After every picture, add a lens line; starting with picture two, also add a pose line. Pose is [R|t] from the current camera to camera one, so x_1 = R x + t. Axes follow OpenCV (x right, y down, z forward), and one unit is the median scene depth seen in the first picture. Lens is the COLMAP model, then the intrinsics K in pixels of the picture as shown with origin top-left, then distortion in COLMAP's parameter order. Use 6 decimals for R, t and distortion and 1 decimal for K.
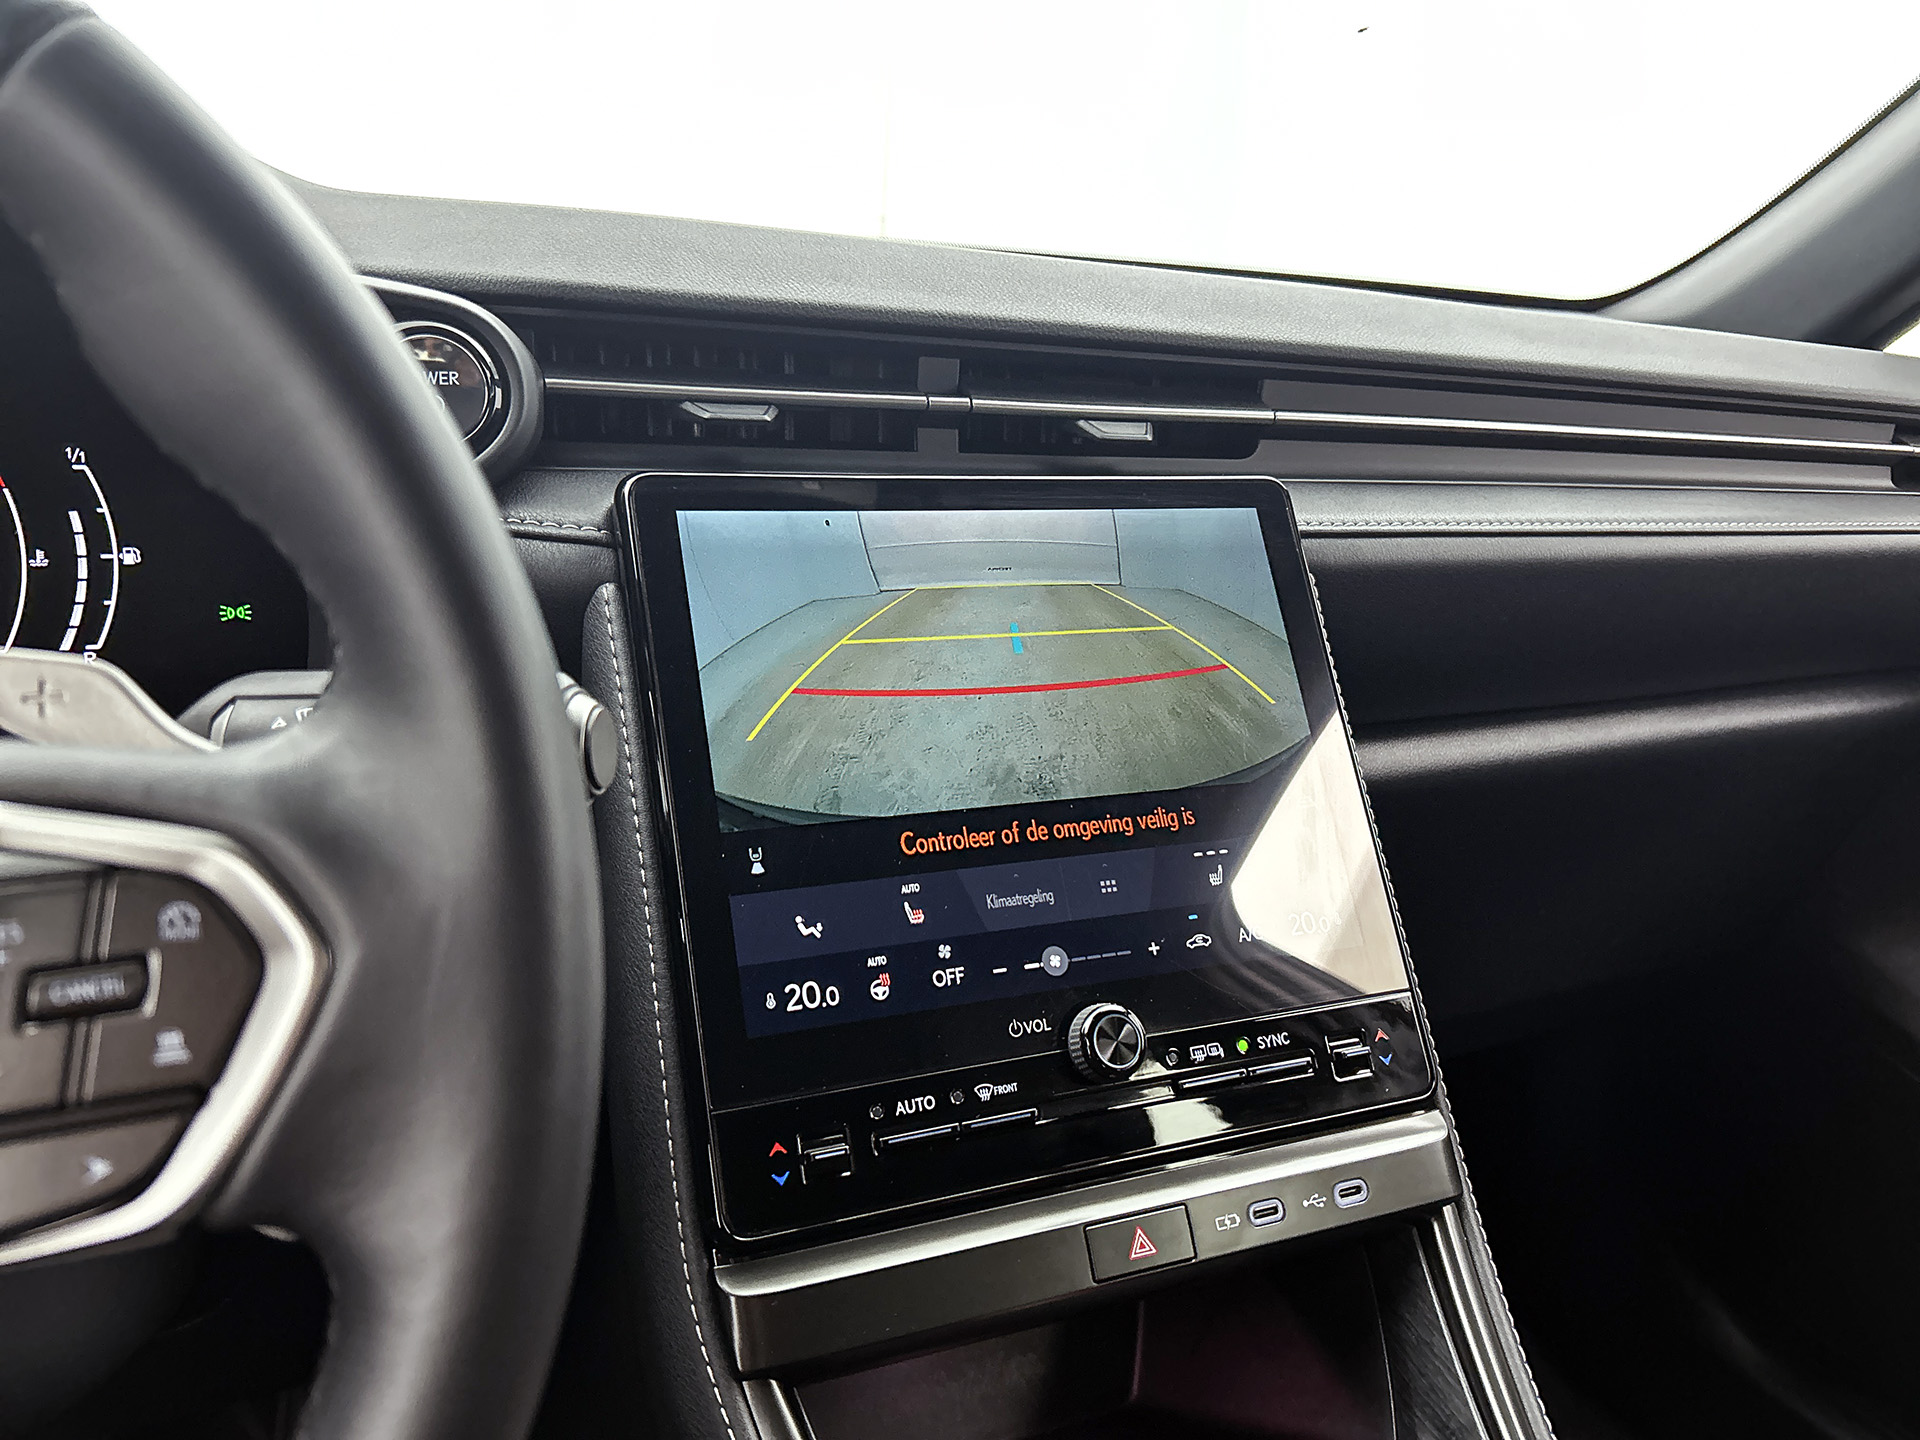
lens RADIAL K [[1461.1, 0, 964.9], [0, 1461.1, 702.7], [0, 0, 1]] dist [0.054853, -0.067257]
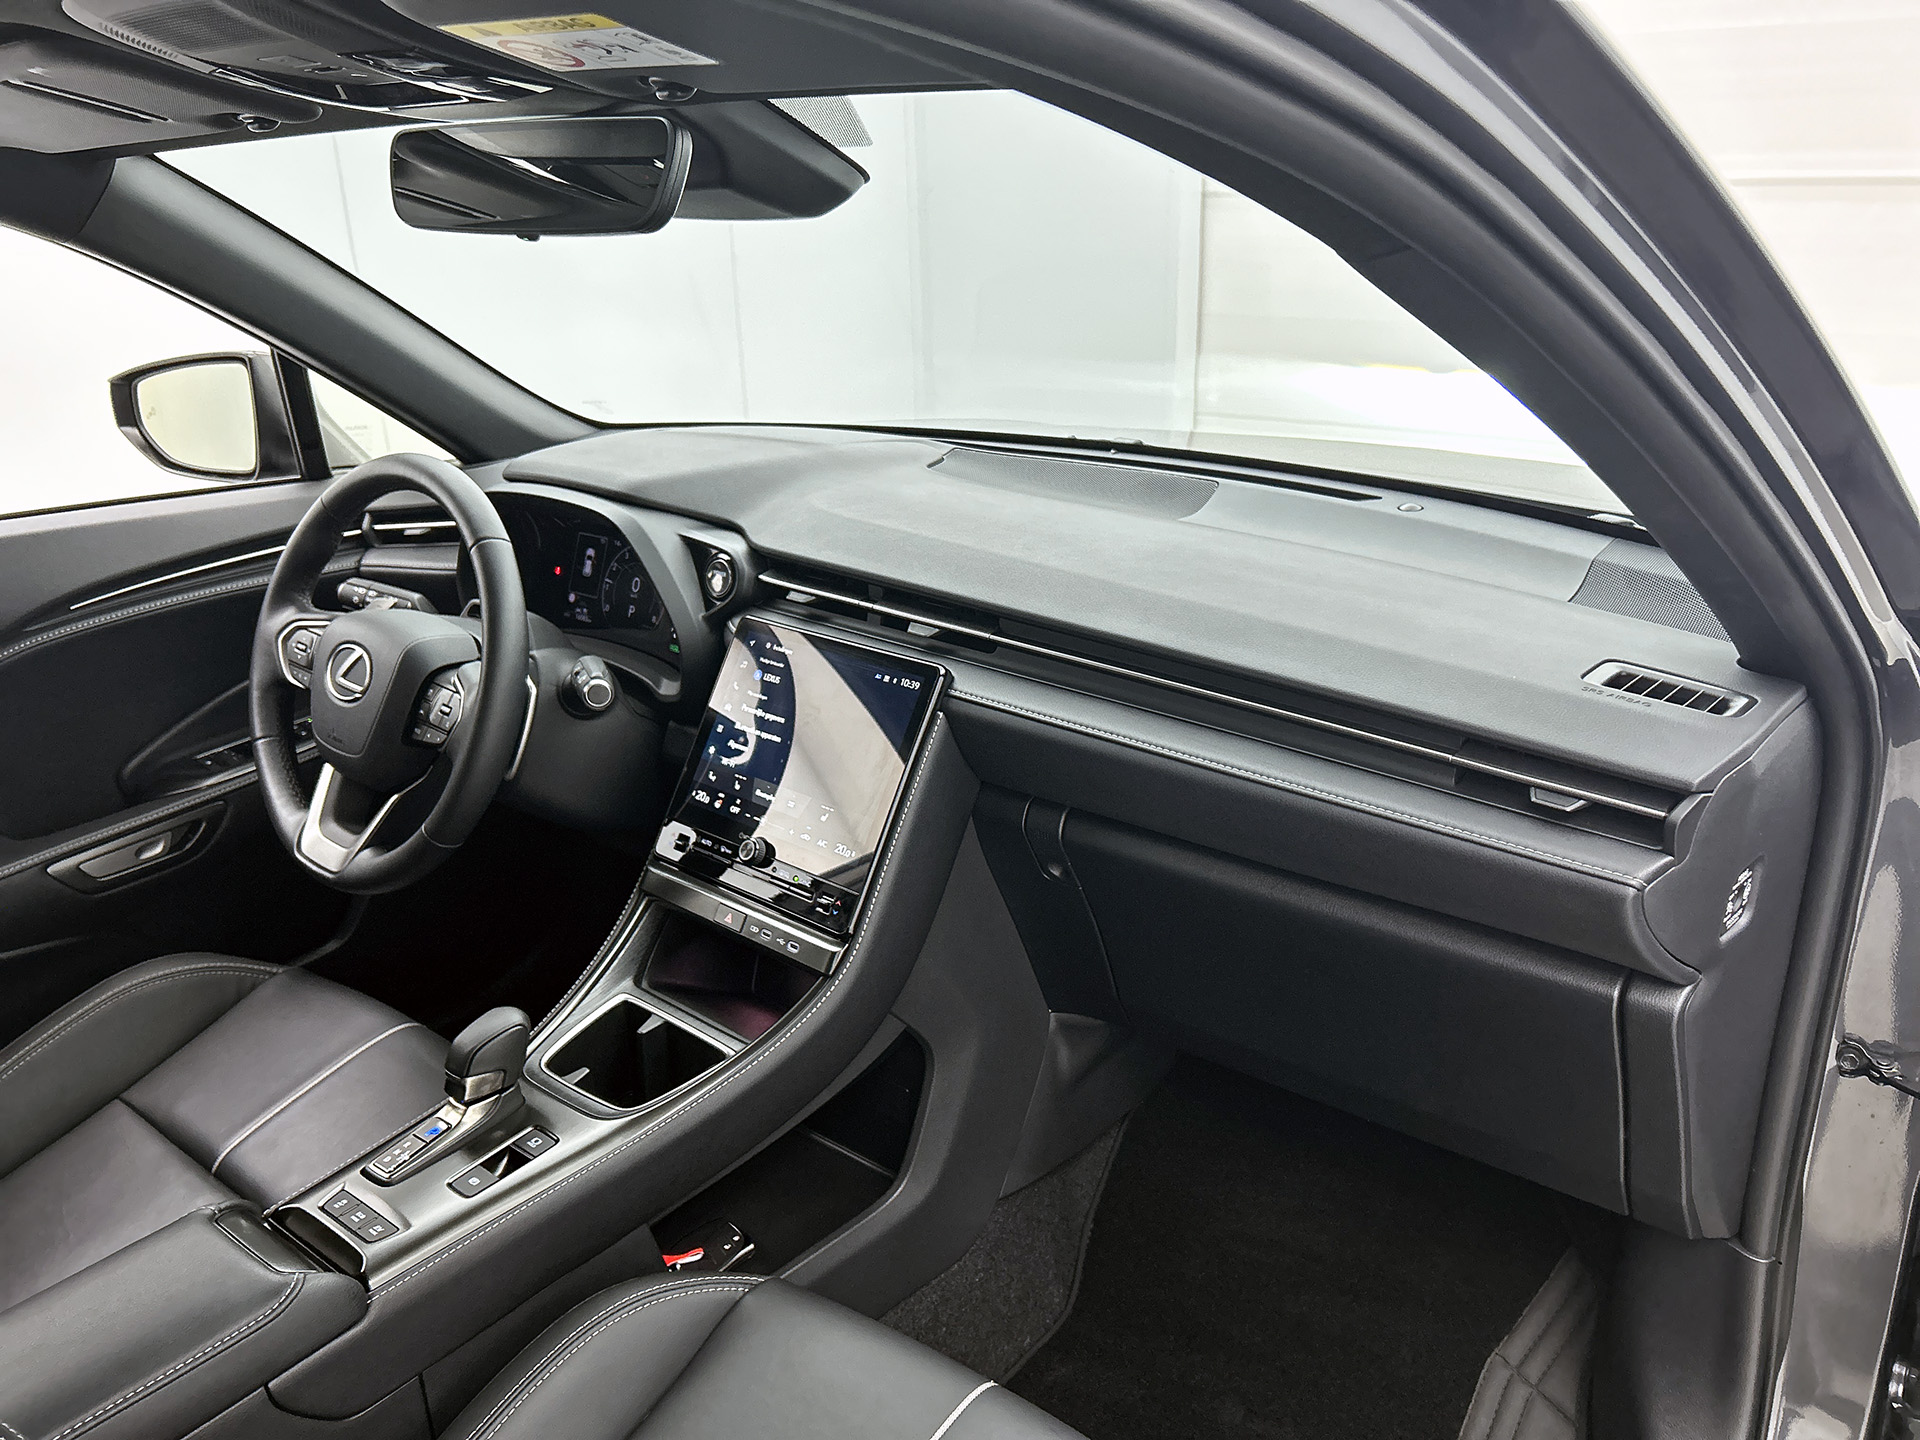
lens RADIAL K [[1461.1, 0, 967.2], [0, 1461.1, 709.4], [0, 0, 1]] dist [0.054853, -0.067257]
pose [[0.418710, 0.249063, -0.873298, 2.575407], [-0.197928, 0.963565, 0.179909, -0.592927], [0.886288, 0.097520, 0.452751, 0.092262]]
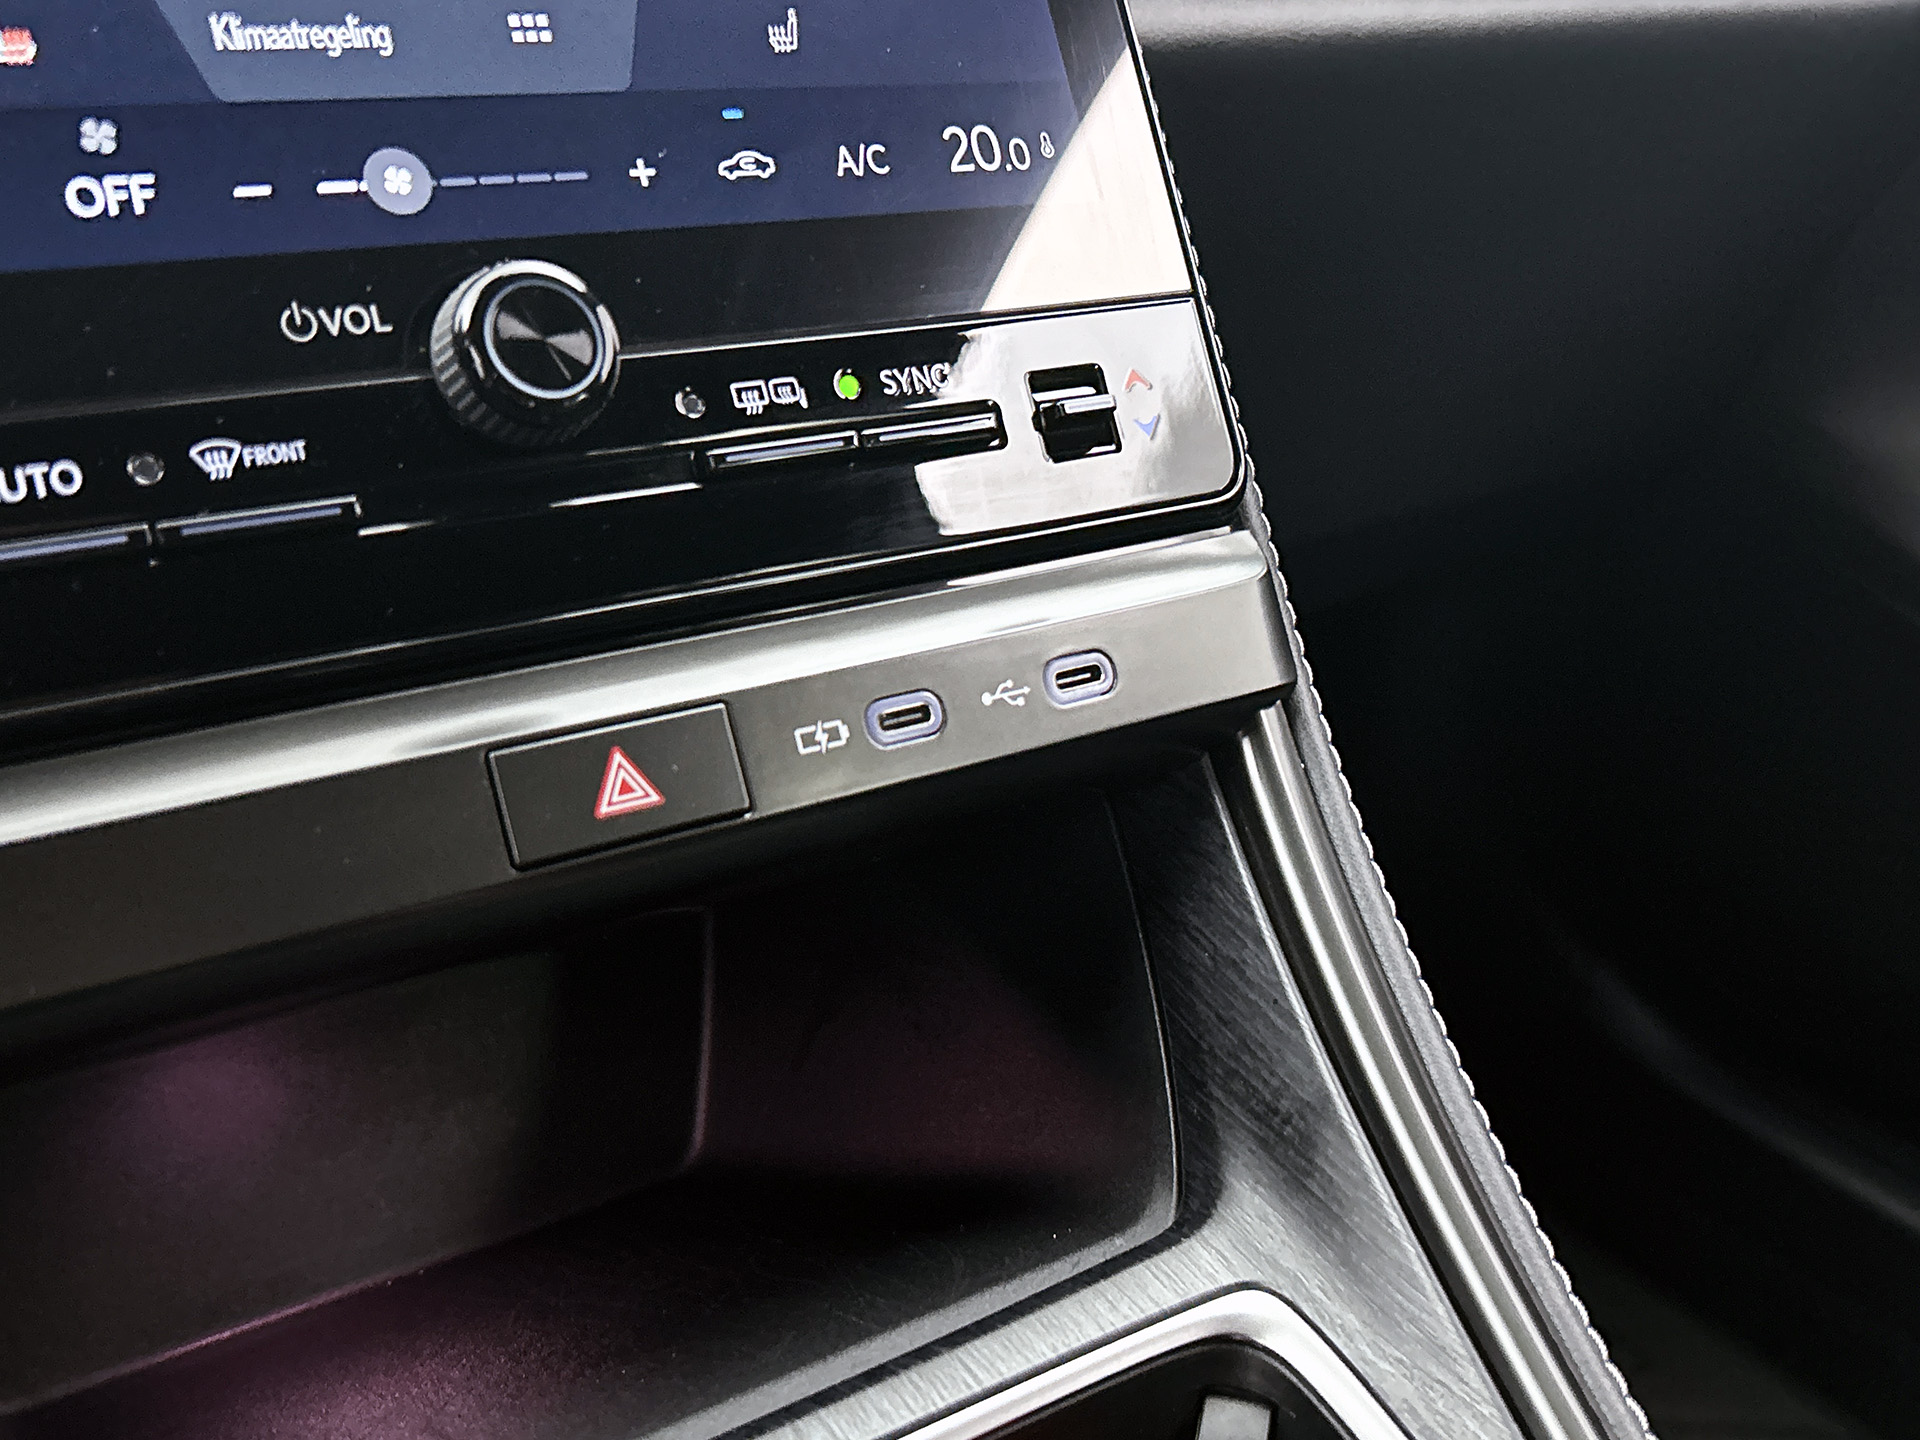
lens RADIAL K [[1991.1, 0, 927.5], [0, 1991.1, 698.5], [0, 0, 1]] dist [0.052873, 0.000000]
pose [[0.983779, -0.066211, 0.166720, 0.107802], [0.035713, 0.983076, 0.179682, 0.229153], [-0.175796, -0.170814, 0.969494, 0.389803]]
